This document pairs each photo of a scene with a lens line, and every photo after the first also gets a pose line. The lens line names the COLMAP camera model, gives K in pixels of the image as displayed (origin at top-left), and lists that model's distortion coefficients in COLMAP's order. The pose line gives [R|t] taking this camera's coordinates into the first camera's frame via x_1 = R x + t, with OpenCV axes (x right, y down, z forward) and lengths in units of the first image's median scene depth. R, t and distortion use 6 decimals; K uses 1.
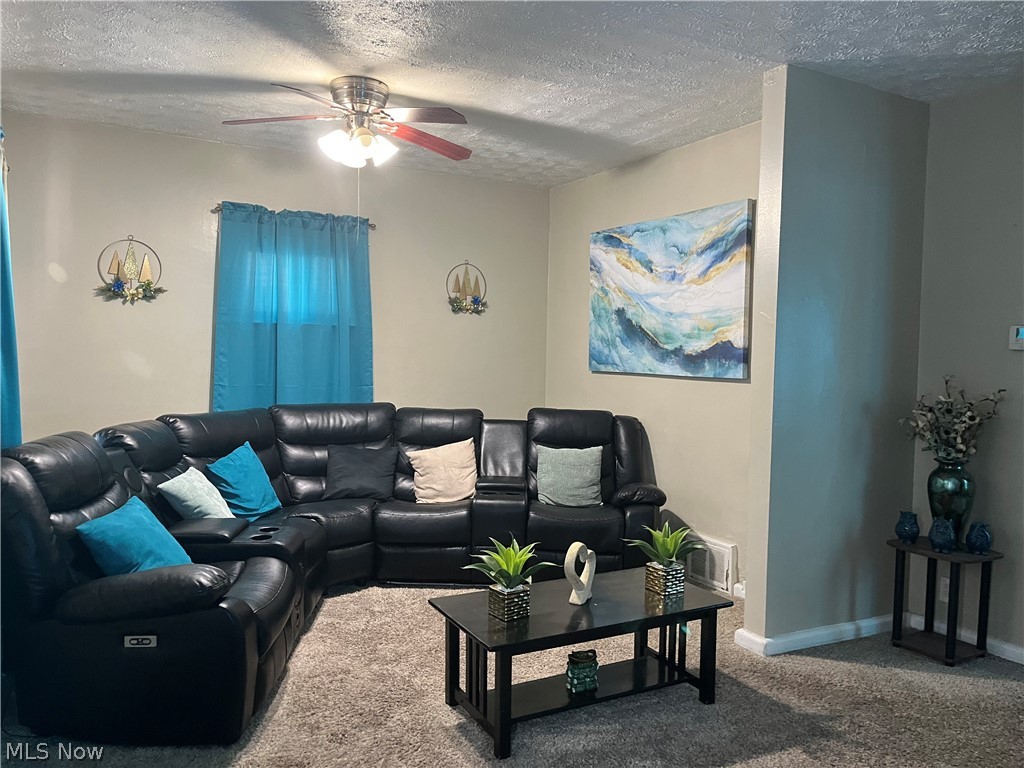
lens RADIAL K [[766.6, 0, 510.8], [0, 766.6, 340.4], [0, 0, 1]] dist [0.060647, -0.102739]
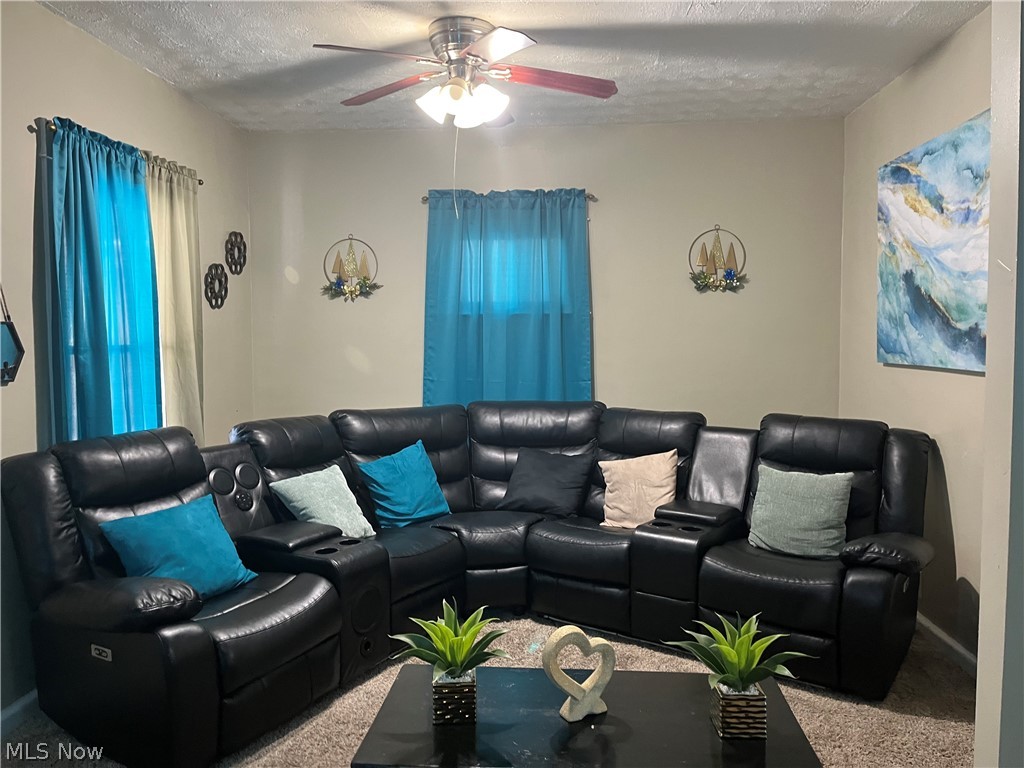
lens RADIAL K [[766.6, 0, 510.8], [0, 766.6, 340.4], [0, 0, 1]] dist [0.060647, -0.102739]
pose [[0.832458, -0.020971, -0.553691, 0.244294], [0.029683, 0.999536, 0.006769, 0.004960], [0.553293, -0.022070, 0.832695, 0.246881]]
